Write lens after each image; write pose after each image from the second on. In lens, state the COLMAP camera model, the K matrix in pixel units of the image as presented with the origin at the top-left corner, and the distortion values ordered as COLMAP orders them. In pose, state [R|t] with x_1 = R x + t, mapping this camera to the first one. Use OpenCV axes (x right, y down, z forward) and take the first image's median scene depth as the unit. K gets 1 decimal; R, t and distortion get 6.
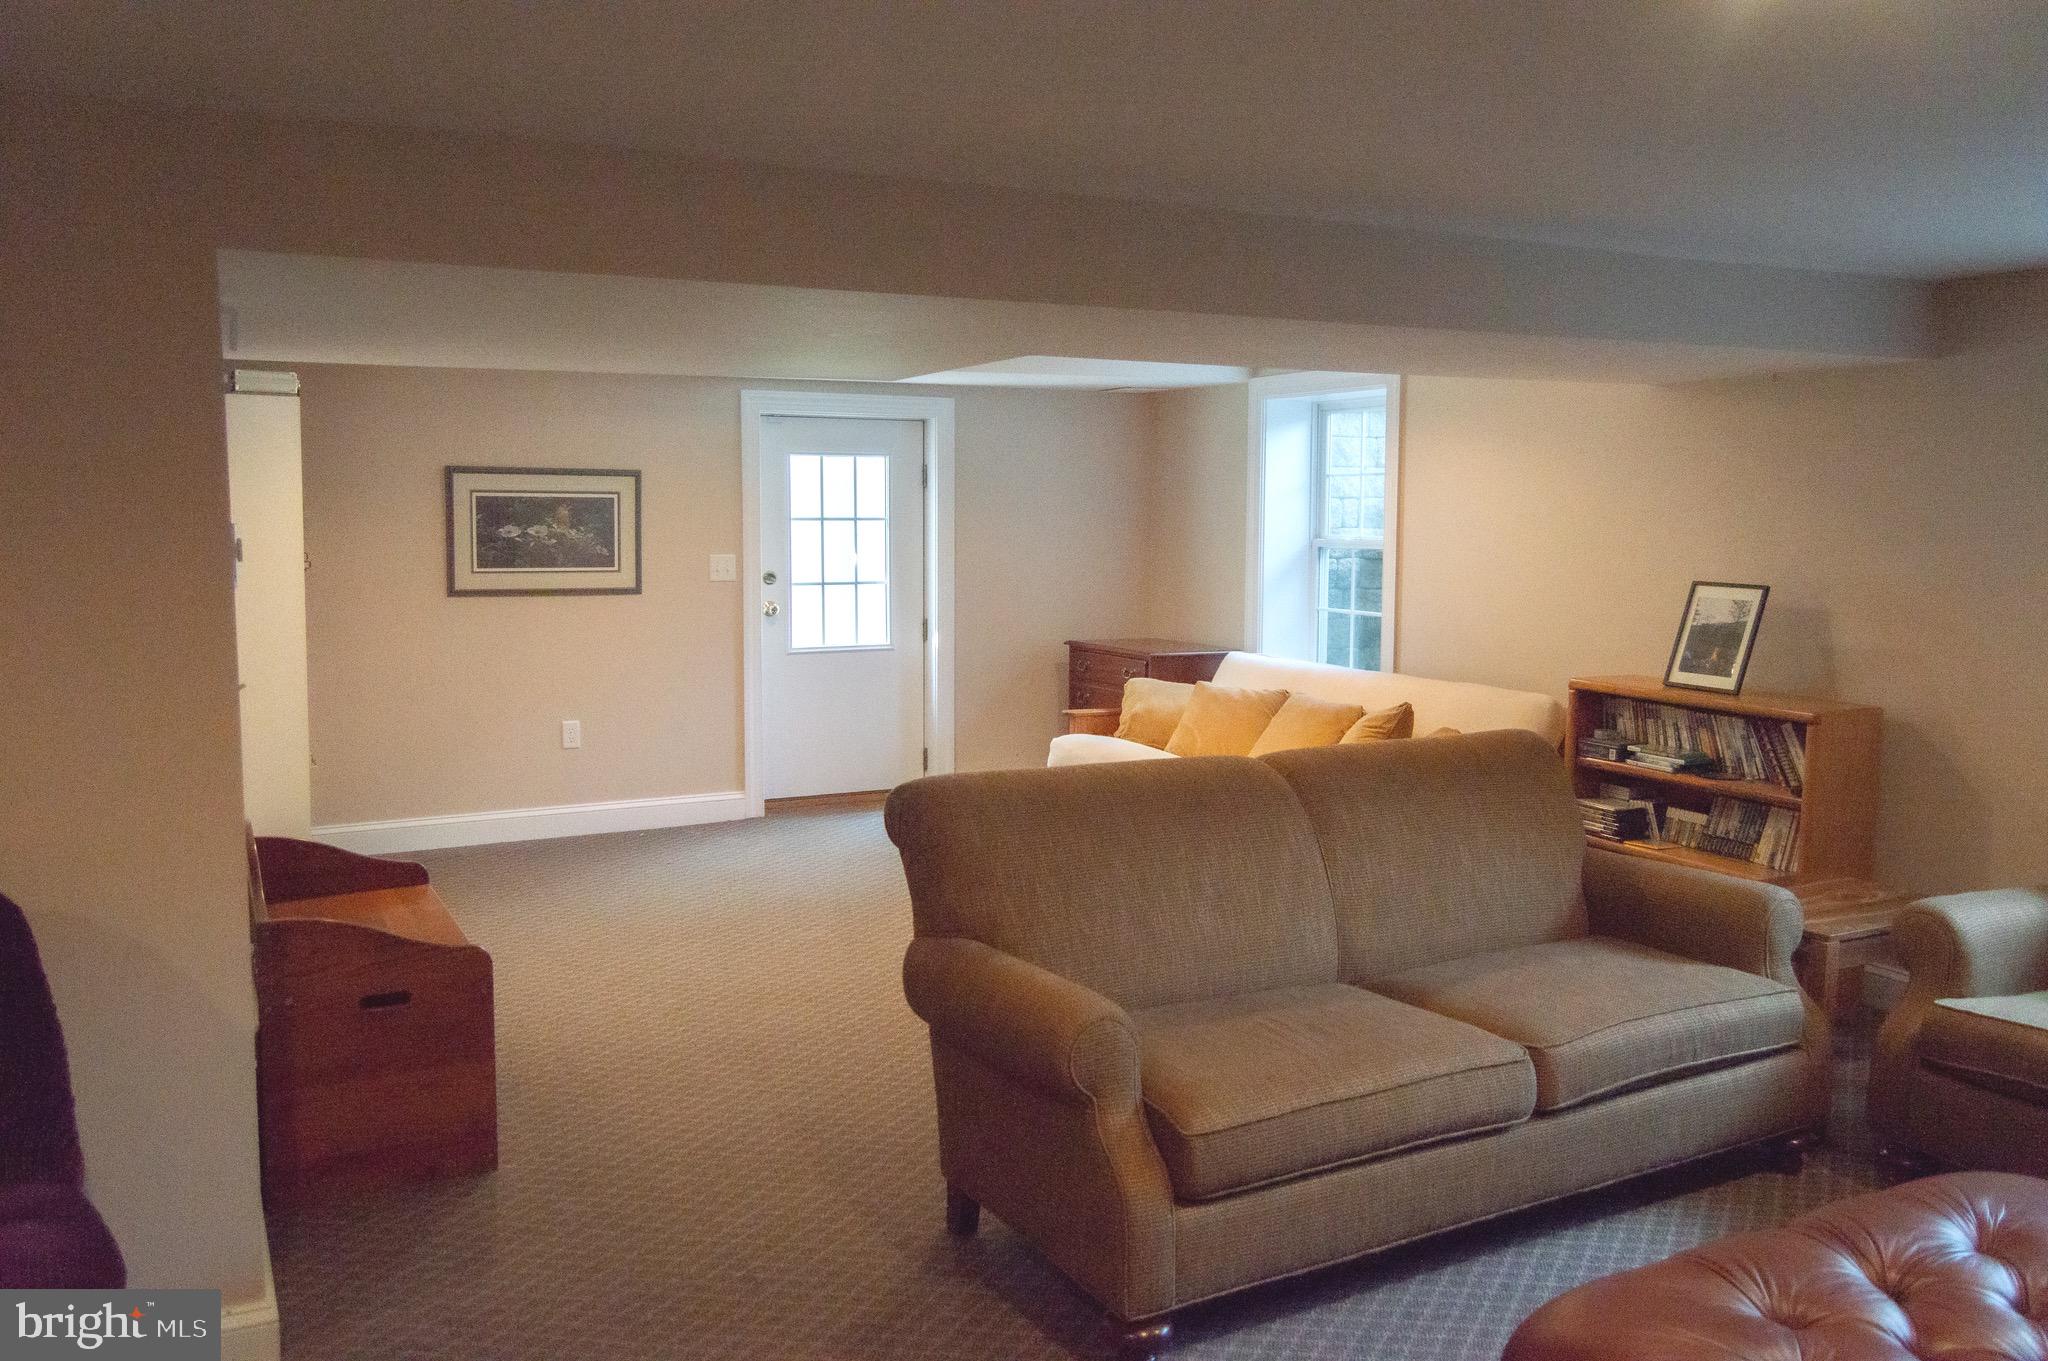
lens RADIAL K [[1658.5, 0, 1023.9], [0, 1658.5, 748.8], [0, 0, 1]] dist [-0.003892, 0.002687]
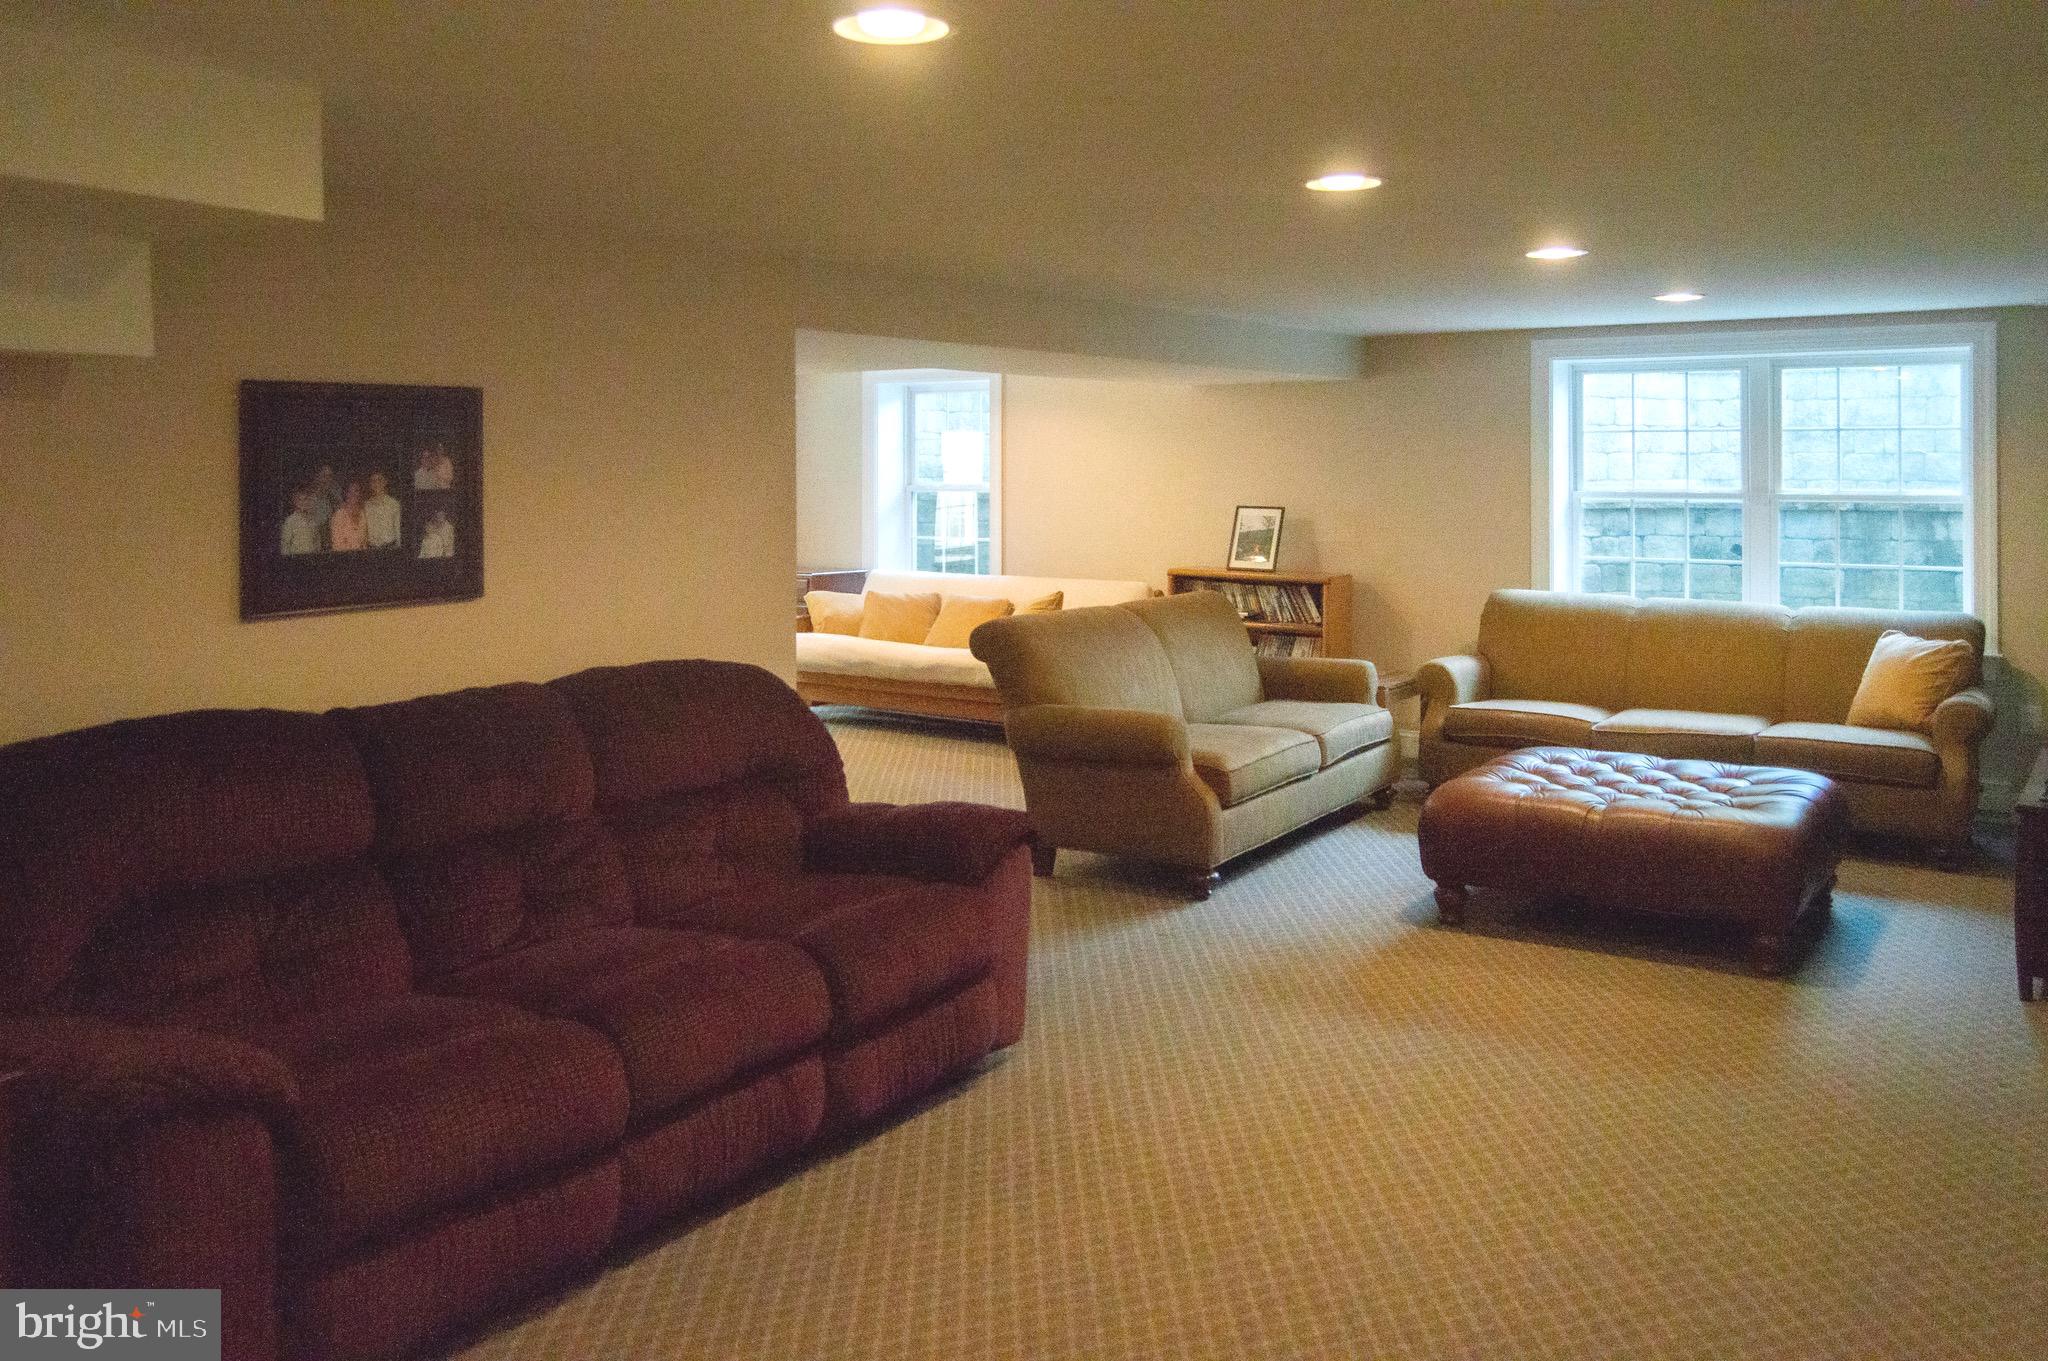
lens RADIAL K [[1617.6, 0, 1024.0], [0, 1617.6, 680.5], [0, 0, 1]] dist [0.001365, -0.000077]
pose [[0.888873, -0.066105, 0.453360, -0.554867], [0.070395, 0.997492, 0.007429, 0.048247], [-0.452714, 0.025311, 0.891297, -0.358678]]
